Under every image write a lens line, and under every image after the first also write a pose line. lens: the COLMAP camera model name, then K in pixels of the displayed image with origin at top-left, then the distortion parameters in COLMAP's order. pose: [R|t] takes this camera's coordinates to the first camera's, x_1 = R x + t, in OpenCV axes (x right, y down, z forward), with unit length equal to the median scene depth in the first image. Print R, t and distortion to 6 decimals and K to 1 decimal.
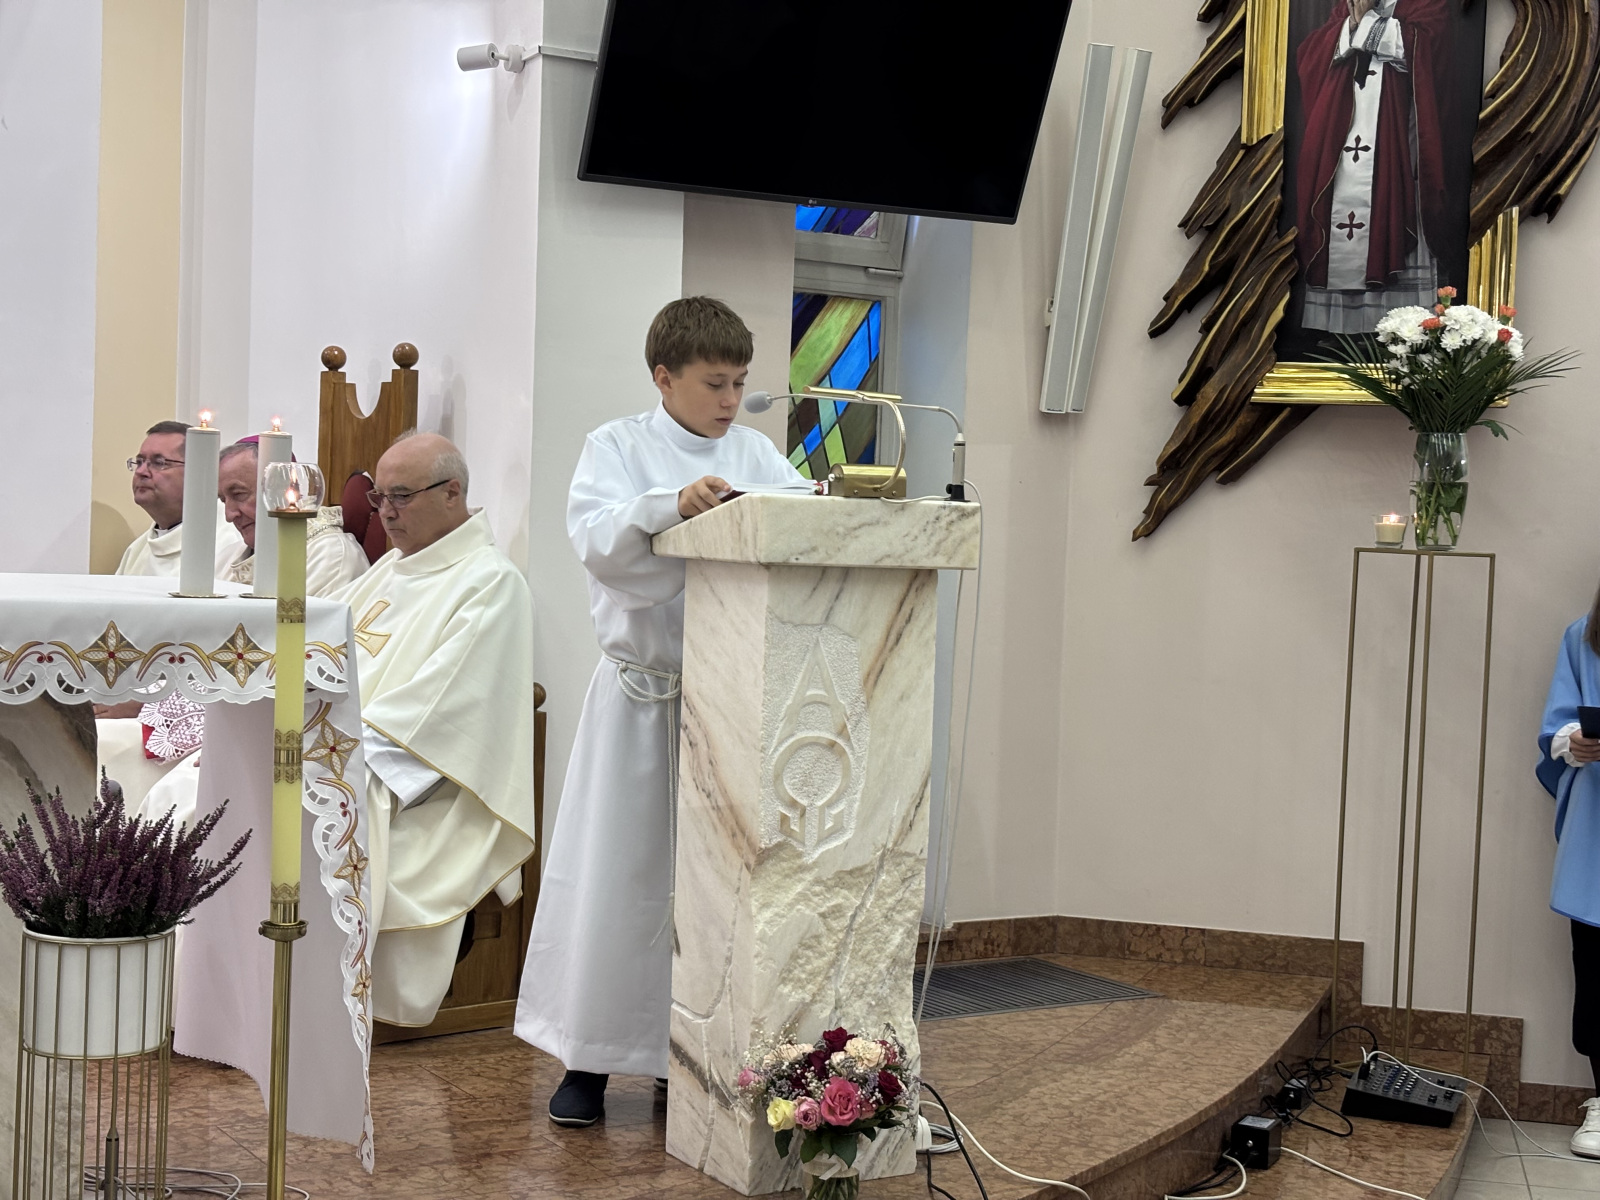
lens RADIAL K [[2406.1, 0, 832.1], [0, 2406.1, 625.1], [0, 0, 1]] dist [0.270608, -1.094232]
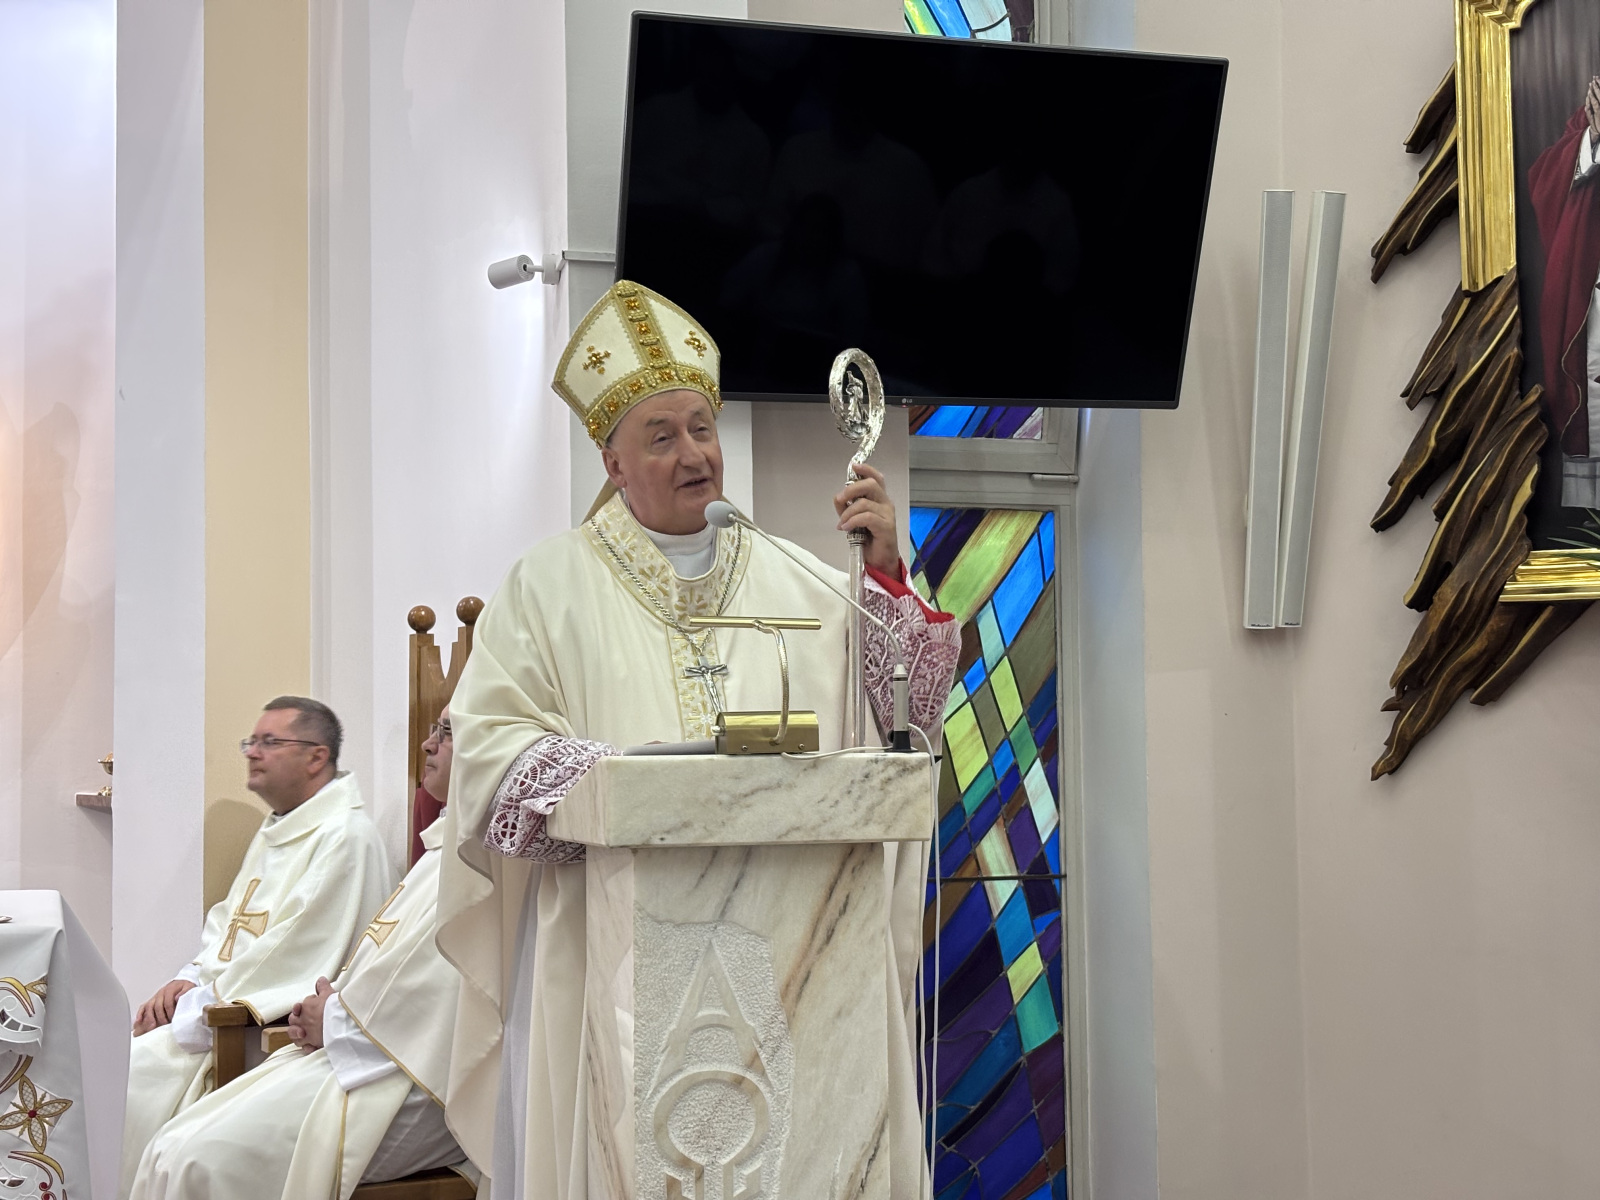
lens RADIAL K [[2405.1, 0, 833.4], [0, 2405.1, 616.3], [0, 0, 1]] dist [0.263040, -1.034874]
pose [[0.971214, -0.062050, -0.229985, 0.158062], [0.037885, 0.993425, -0.108039, -0.009120], [0.235176, 0.096216, 0.967179, 0.184437]]
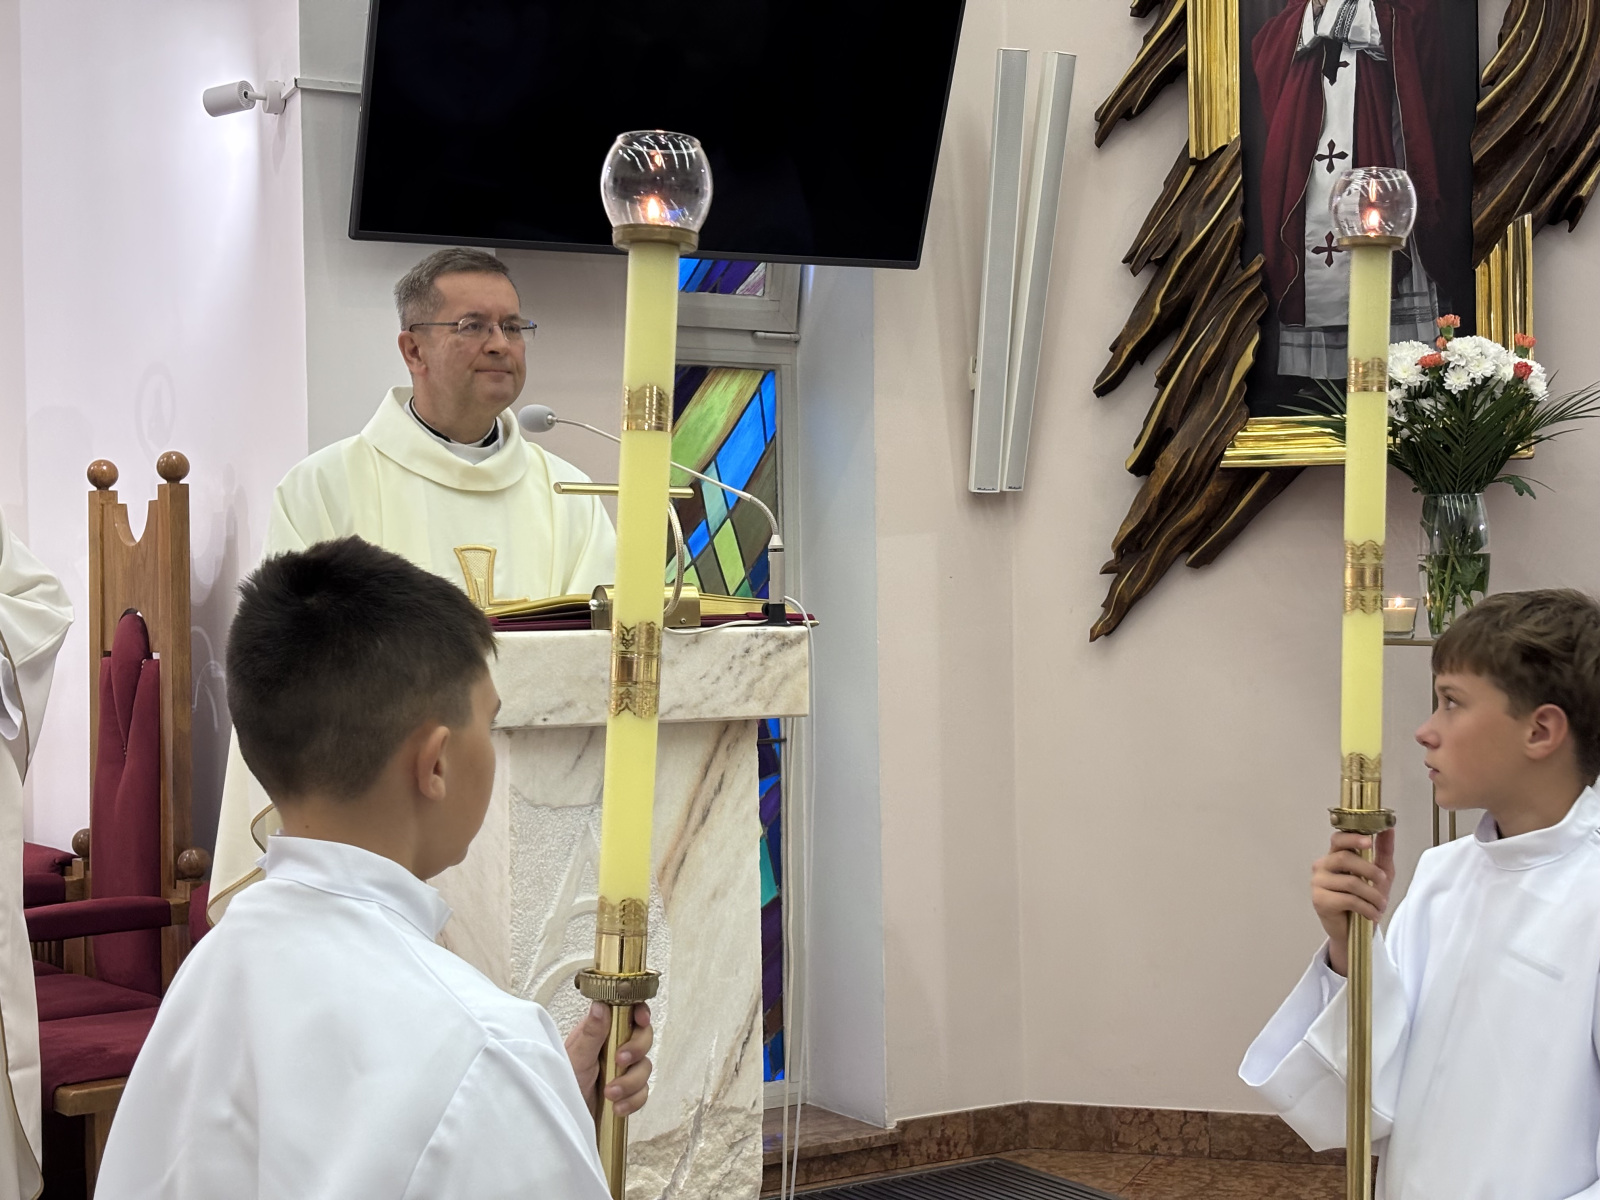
lens RADIAL K [[2408.5, 0, 829.3], [0, 2408.5, 601.7], [0, 0, 1]] dist [0.274306, -1.148317]
pose [[0.998217, -0.052317, -0.028736, 0.067386], [0.051044, 0.997754, -0.043379, -0.019254], [0.030941, 0.041835, 0.998645, 0.193043]]
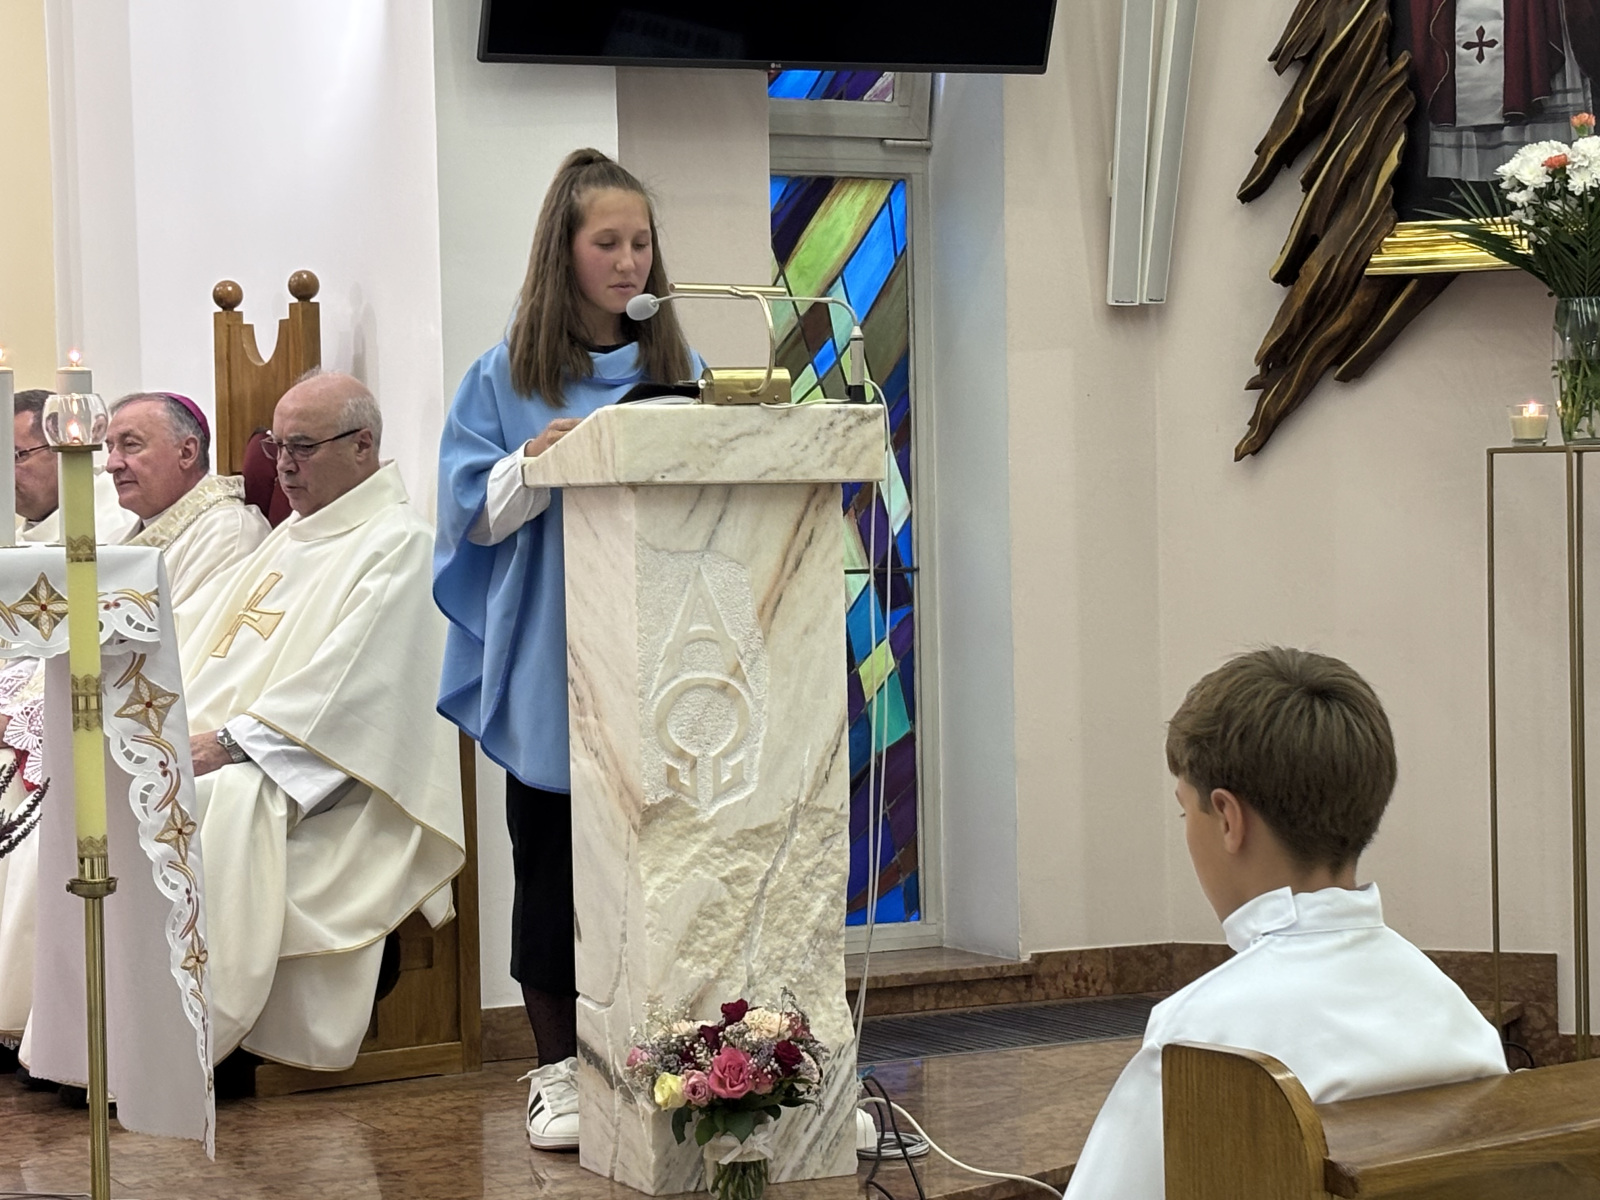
lens RADIAL K [[3774.2, 0, 827.9], [0, 3774.2, 639.1], [0, 0, 1]] dist [0.270114, -0.940600]
pose [[0.992638, -0.055119, -0.107849, 0.138455], [0.053432, 0.998401, -0.018471, 0.044046], [0.108694, 0.012572, 0.993996, -0.274232]]
